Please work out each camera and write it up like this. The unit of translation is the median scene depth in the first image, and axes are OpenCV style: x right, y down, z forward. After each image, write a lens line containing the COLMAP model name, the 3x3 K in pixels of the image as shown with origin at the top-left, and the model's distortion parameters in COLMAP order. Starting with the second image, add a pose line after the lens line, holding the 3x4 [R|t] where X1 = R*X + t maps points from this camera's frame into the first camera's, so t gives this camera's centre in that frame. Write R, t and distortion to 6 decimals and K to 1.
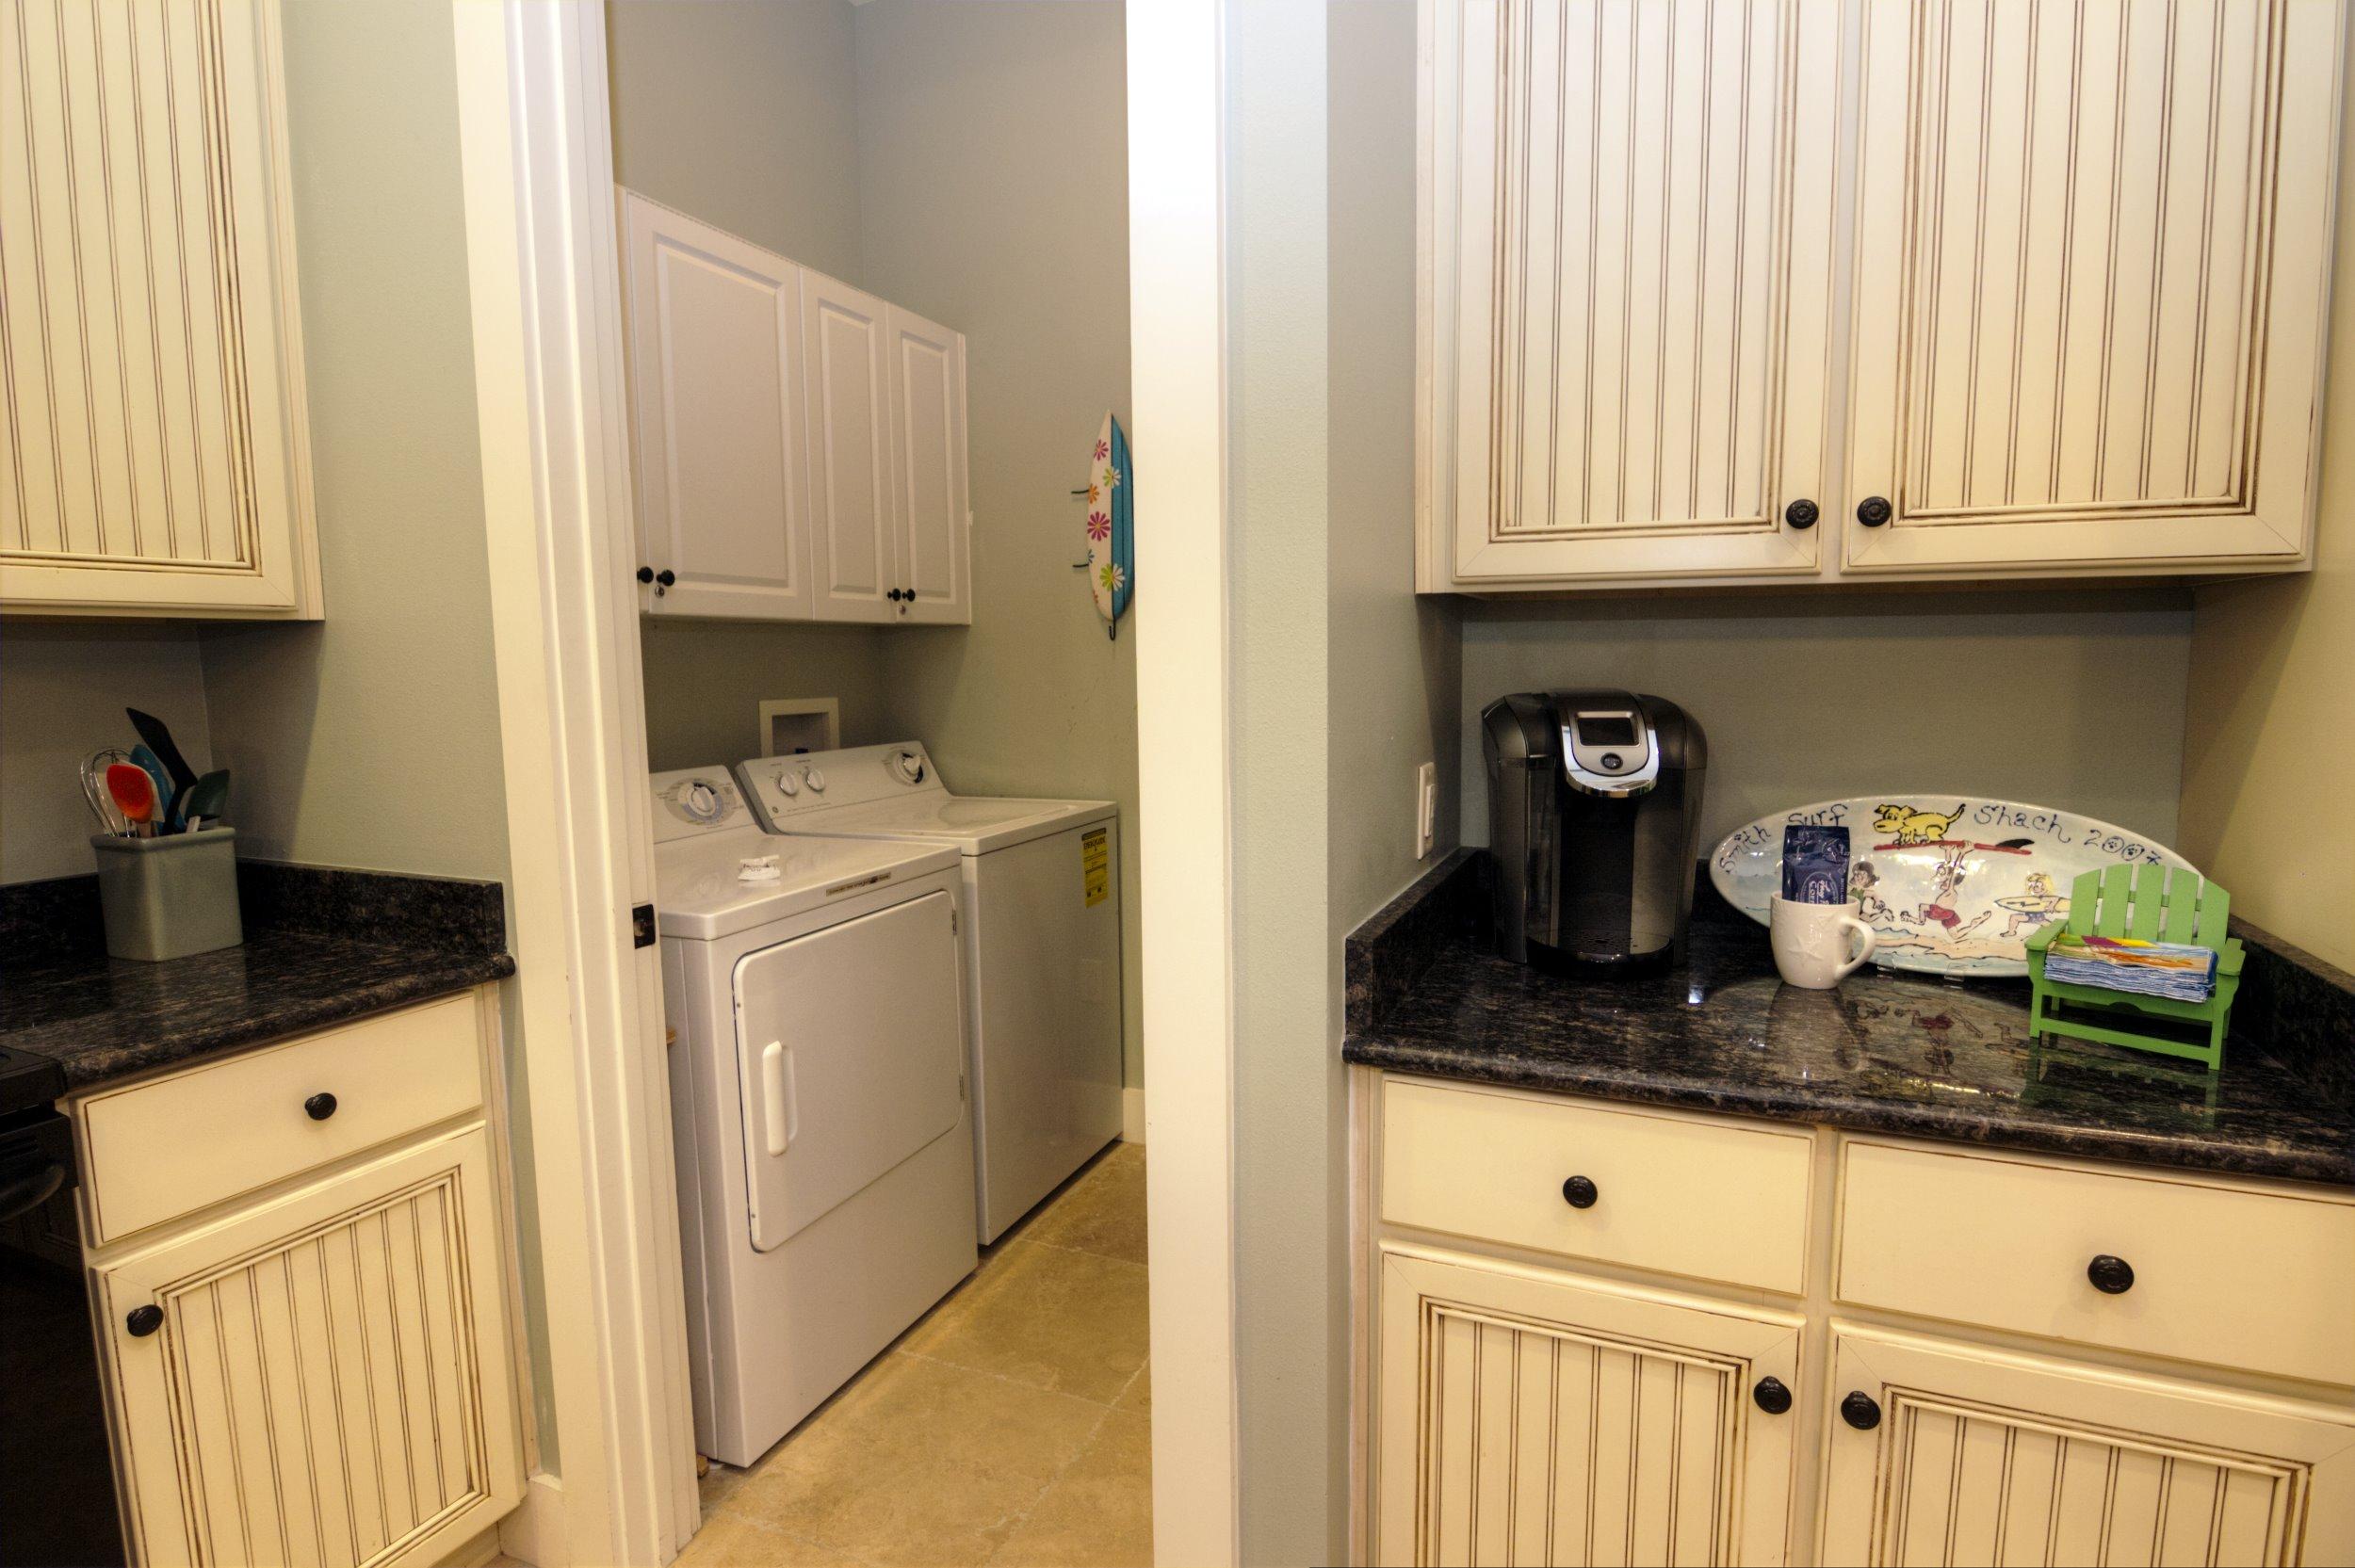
lens RADIAL K [[1225.3, 0, 1168.8], [0, 1225.3, 784.3], [0, 0, 1]] dist [-0.011726, -0.000366]
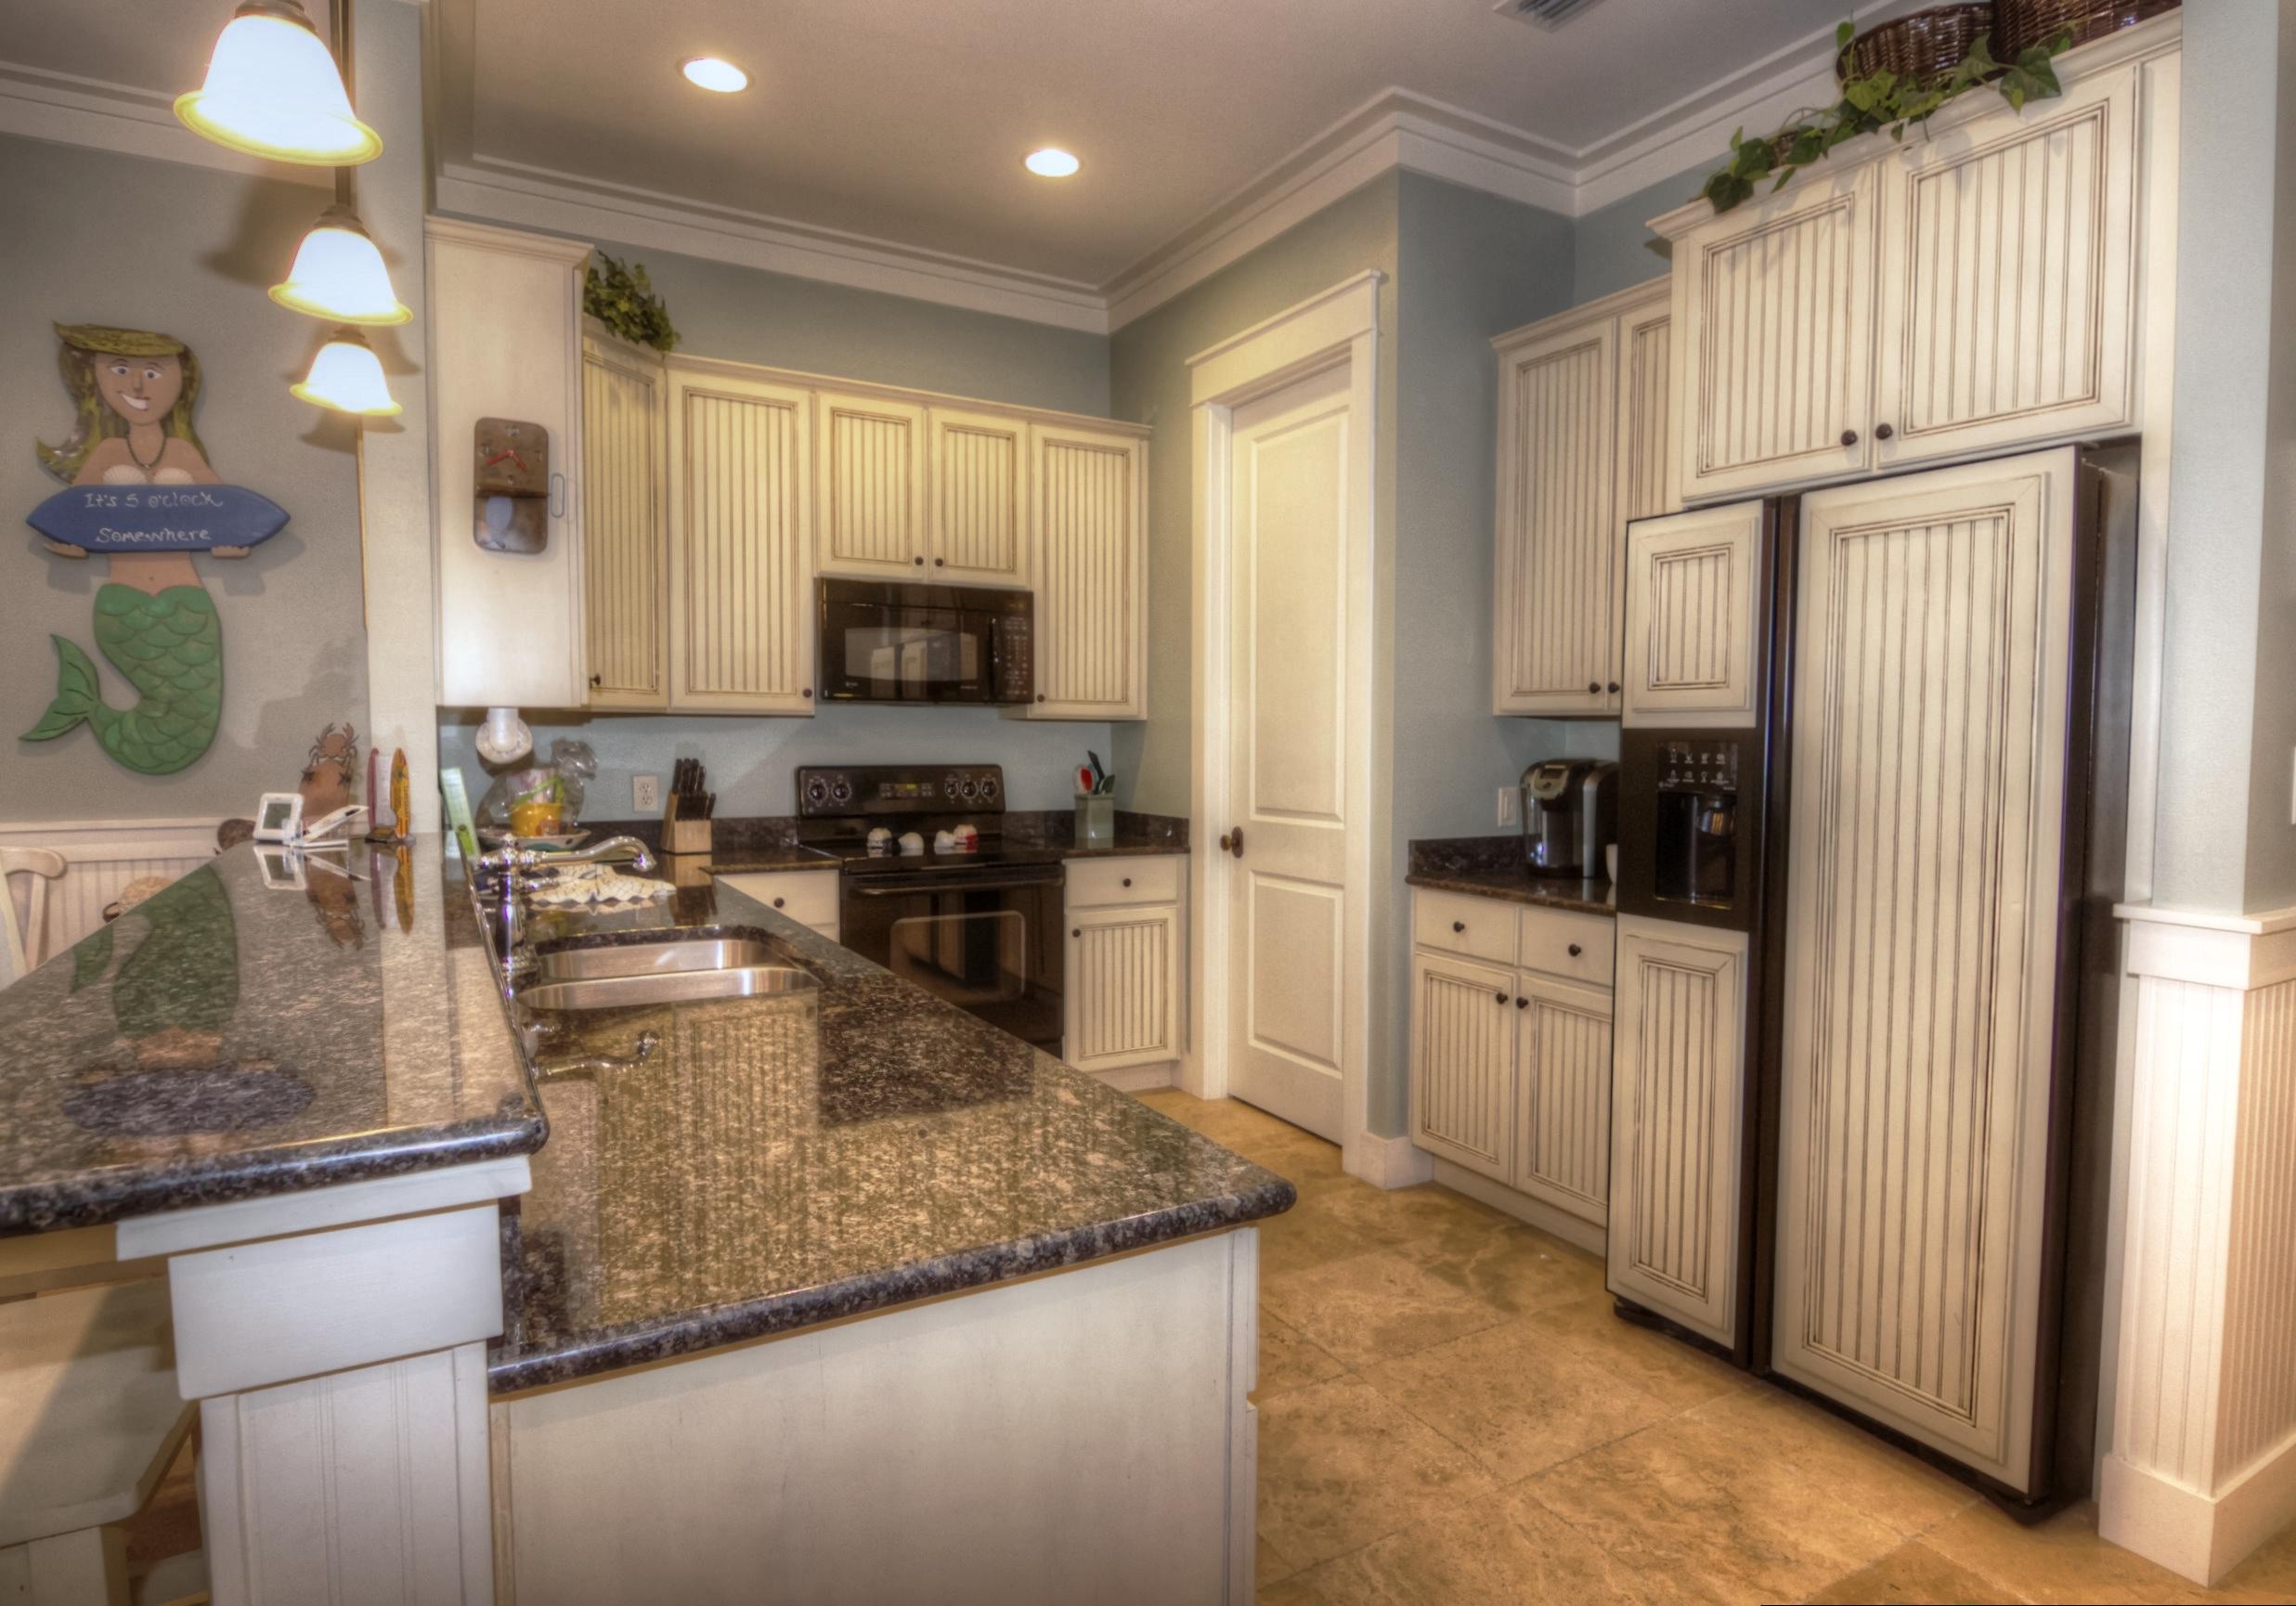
lens RADIAL K [[1227.2, 0, 1154.8], [0, 1227.2, 801.8], [0, 0, 1]] dist [-0.000073, -0.000006]
pose [[0.789401, 0.047415, -0.612044, 1.132165], [-0.075860, 0.996905, -0.020612, 0.113625], [0.609173, 0.062701, 0.790555, -1.284873]]
